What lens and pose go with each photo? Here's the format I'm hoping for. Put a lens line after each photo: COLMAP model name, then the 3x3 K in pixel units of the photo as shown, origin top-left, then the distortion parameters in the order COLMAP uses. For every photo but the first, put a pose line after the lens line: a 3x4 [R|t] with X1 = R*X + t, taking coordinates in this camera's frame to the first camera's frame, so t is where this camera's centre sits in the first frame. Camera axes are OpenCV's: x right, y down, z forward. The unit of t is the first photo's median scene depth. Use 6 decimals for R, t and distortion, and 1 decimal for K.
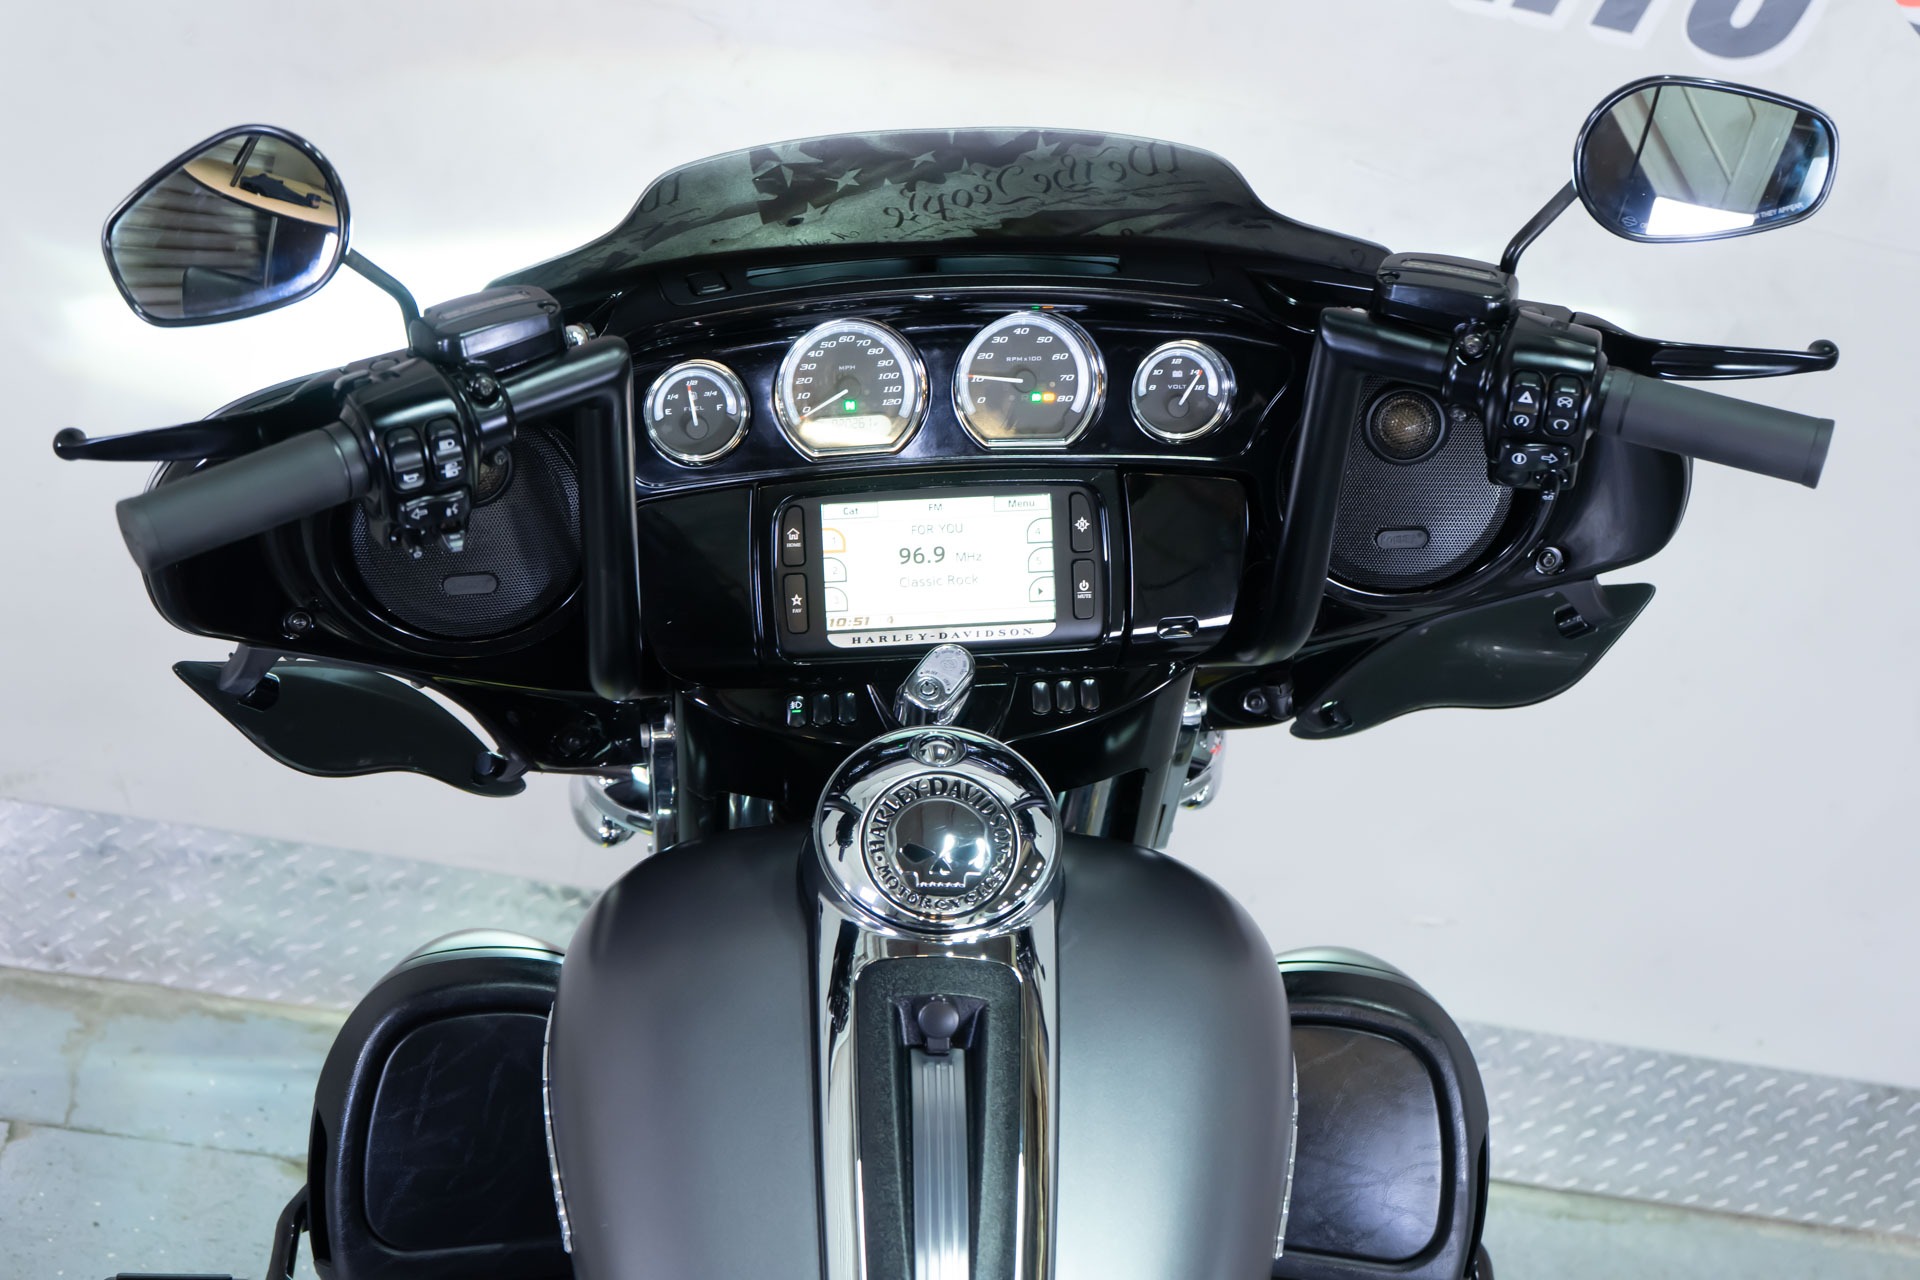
lens RADIAL K [[2710.7, 0, 960.0], [0, 2710.7, 640.0], [0, 0, 1]] dist [-0.005200, -0.004934]
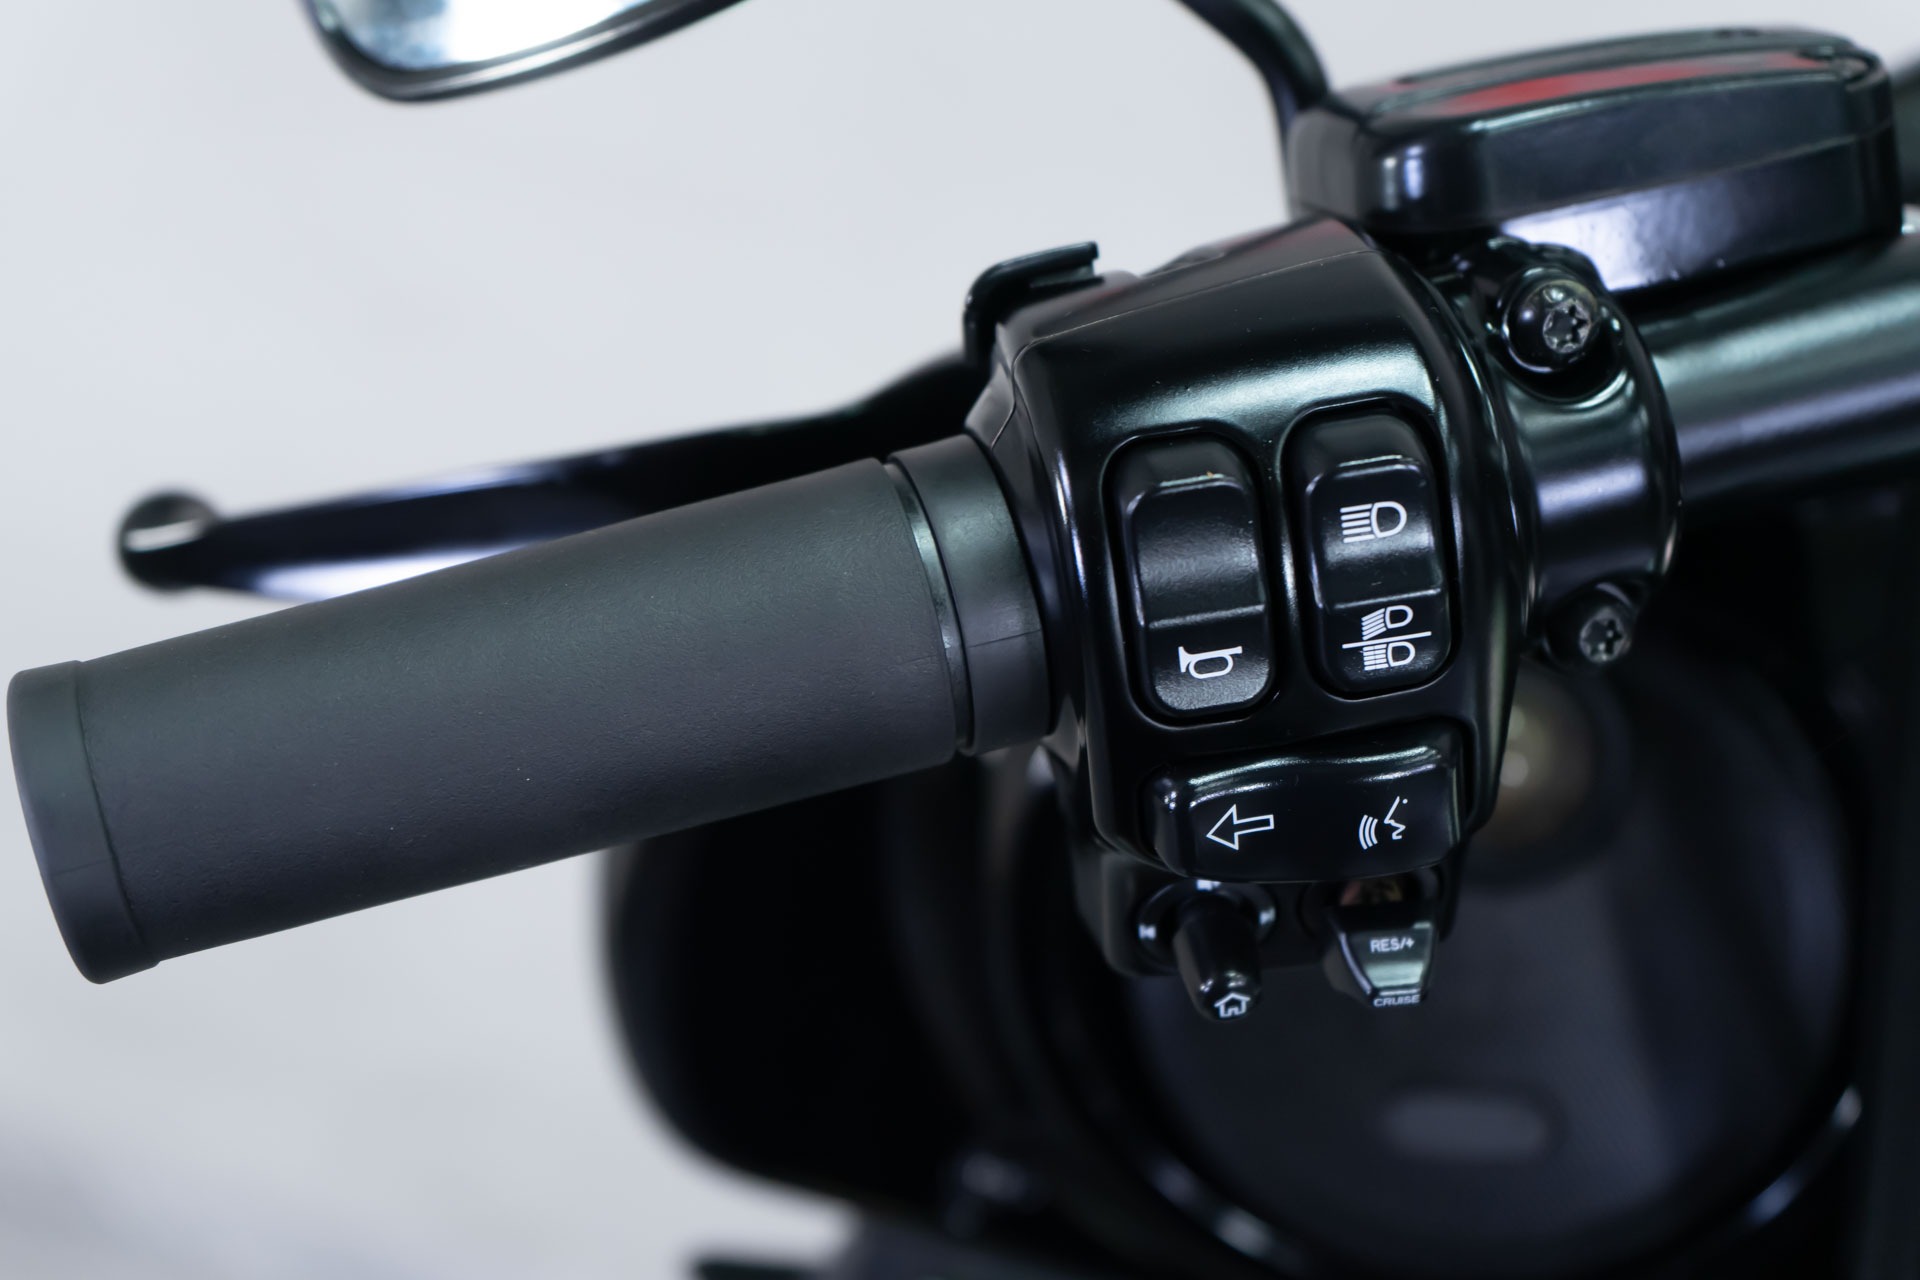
lens RADIAL K [[2837.7, 0, 960.0], [0, 2837.7, 640.0], [0, 0, 1]] dist [0.005193, 0.009696]
pose [[0.928071, 0.037050, -0.370556, -0.126353], [-0.099274, 0.983646, -0.150284, -0.022451], [0.358928, 0.176261, 0.916571, 0.731376]]
